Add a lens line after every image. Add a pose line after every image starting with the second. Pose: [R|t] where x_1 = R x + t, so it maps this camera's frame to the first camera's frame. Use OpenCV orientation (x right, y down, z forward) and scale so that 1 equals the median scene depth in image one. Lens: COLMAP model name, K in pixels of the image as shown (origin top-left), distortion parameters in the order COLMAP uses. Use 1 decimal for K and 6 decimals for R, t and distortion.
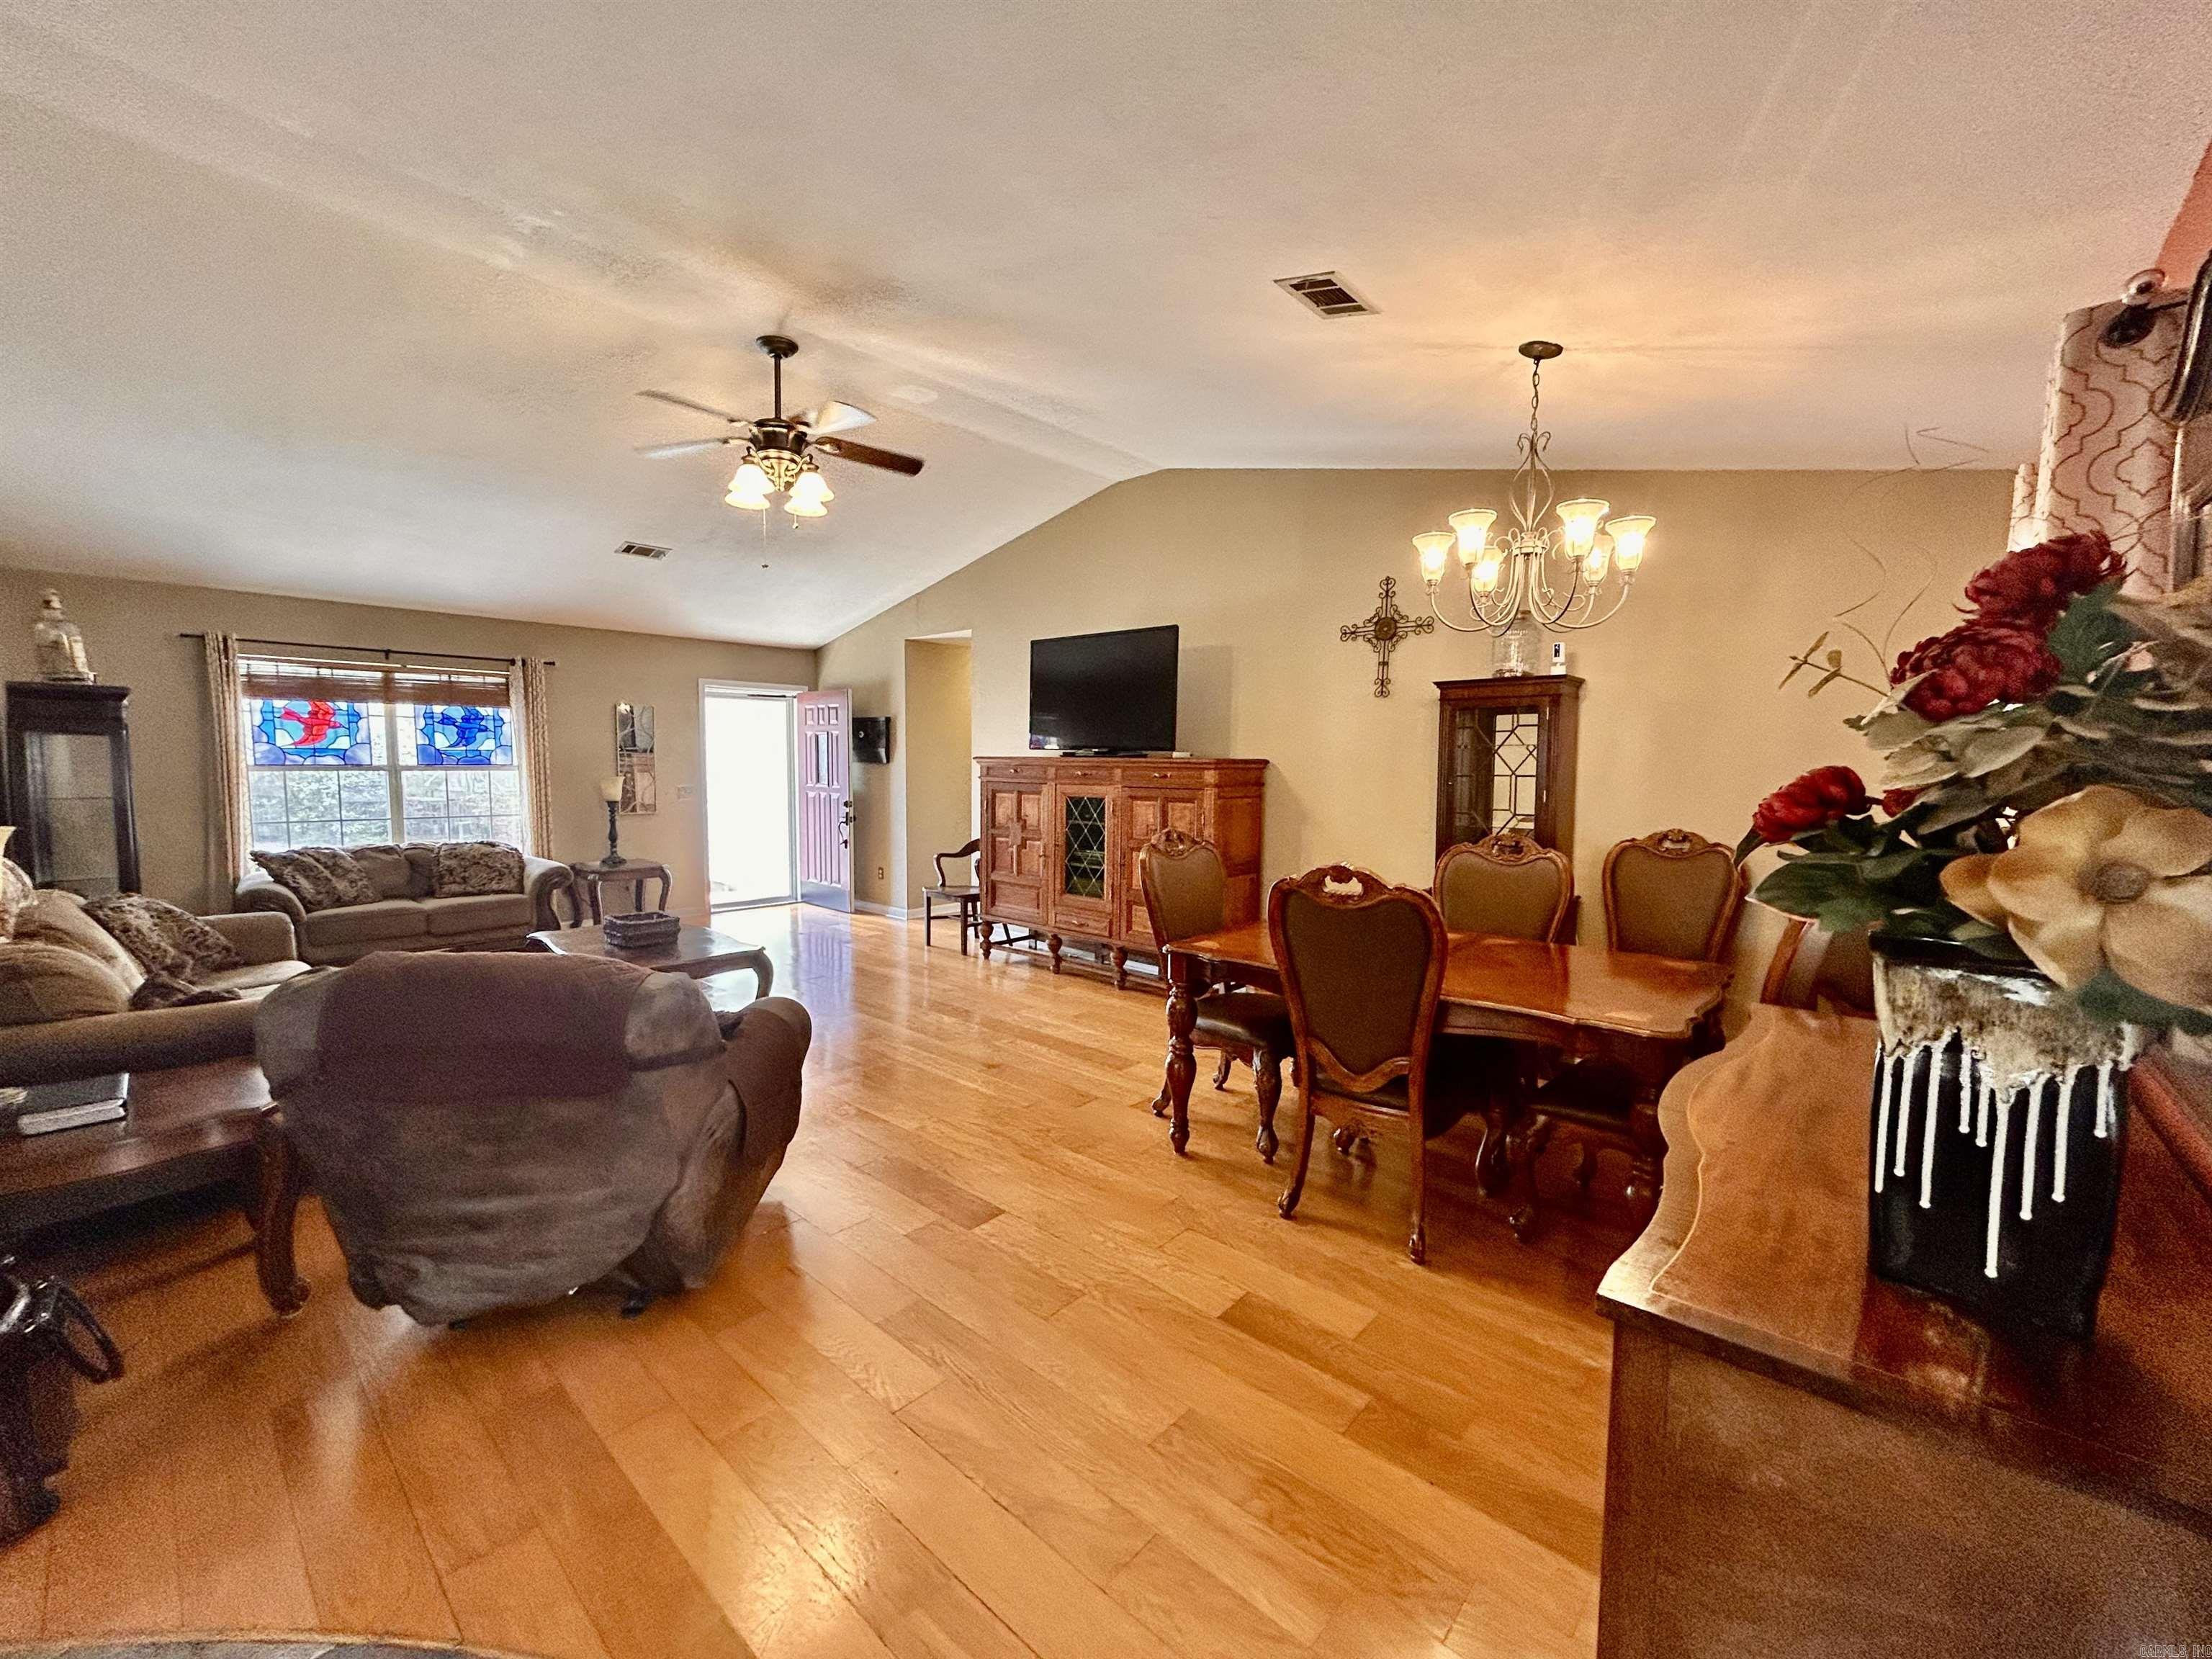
lens RADIAL K [[892.2, 0, 1105.1], [0, 892.2, 828.7], [0, 0, 1]] dist [0.001690, 0.000412]
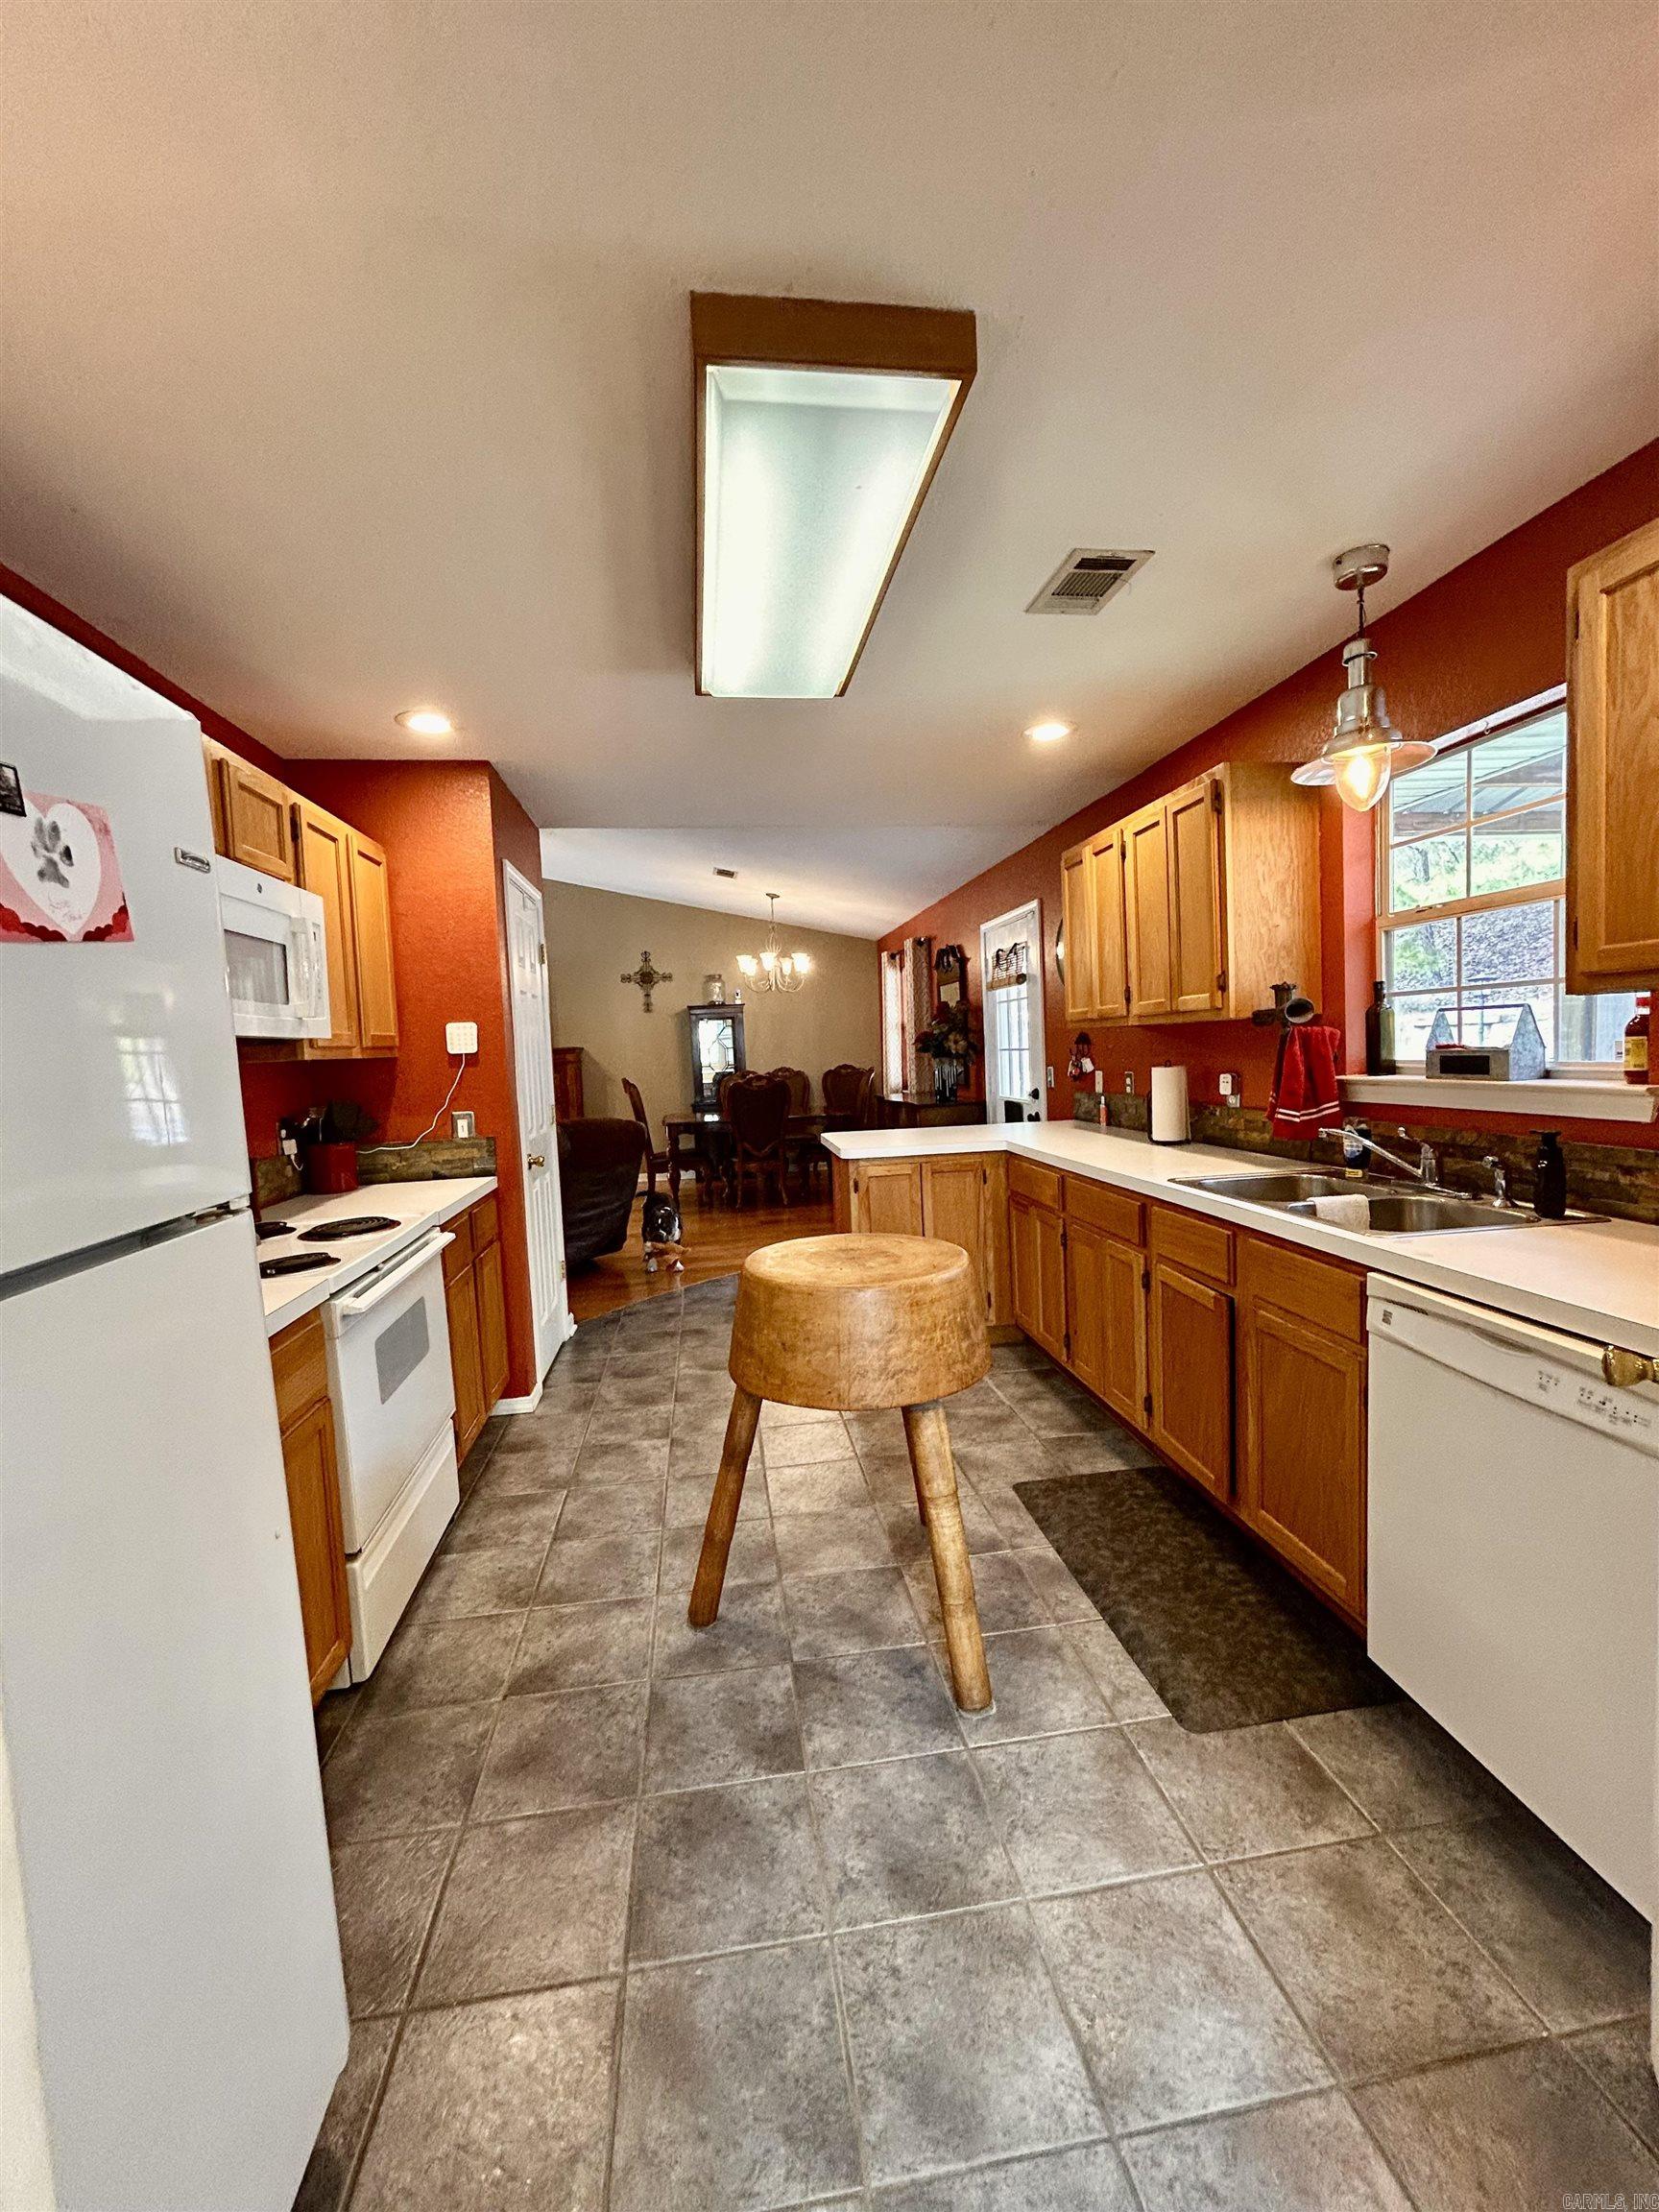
lens RADIAL K [[892.2, 0, 825.2], [0, 892.2, 1103.7], [0, 0, 1]] dist [0.001690, 0.000412]
pose [[0.638713, -0.088119, 0.764383, -0.955522], [0.108321, 0.993825, 0.024057, 0.045660], [-0.761782, 0.067433, 0.644314, -0.537685]]
